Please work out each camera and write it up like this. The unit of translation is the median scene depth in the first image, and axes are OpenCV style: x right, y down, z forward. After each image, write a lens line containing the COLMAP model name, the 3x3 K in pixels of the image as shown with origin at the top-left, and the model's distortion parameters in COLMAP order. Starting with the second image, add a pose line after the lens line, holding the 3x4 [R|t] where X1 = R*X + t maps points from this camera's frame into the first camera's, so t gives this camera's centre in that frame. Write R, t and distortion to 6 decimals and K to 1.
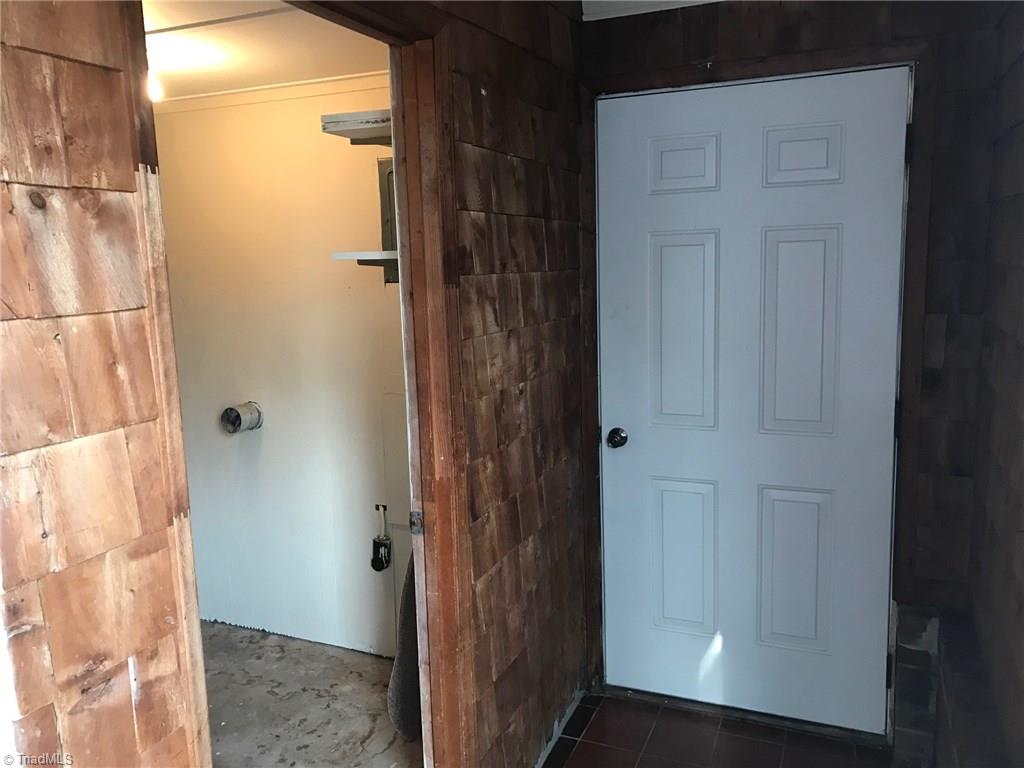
lens RADIAL K [[850.3, 0, 506.8], [0, 850.3, 383.7], [0, 0, 1]] dist [0.038385, 0.004547]
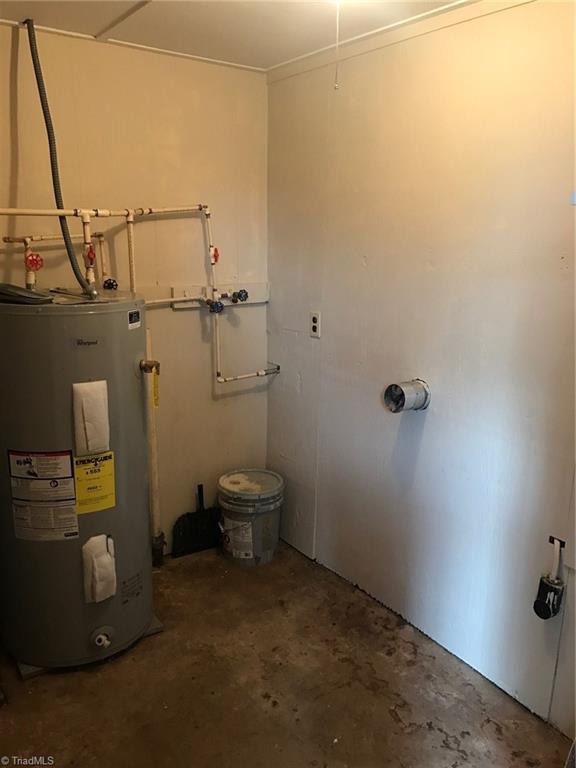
lens RADIAL K [[637.8, 0, 286.7], [0, 637.8, 379.5], [0, 0, 1]] dist [0.038385, 0.004547]
pose [[0.855546, 0.165101, -0.490696, -0.093511], [-0.116904, 0.984917, 0.127561, -0.048777], [0.504355, -0.051770, 0.861943, 0.365027]]
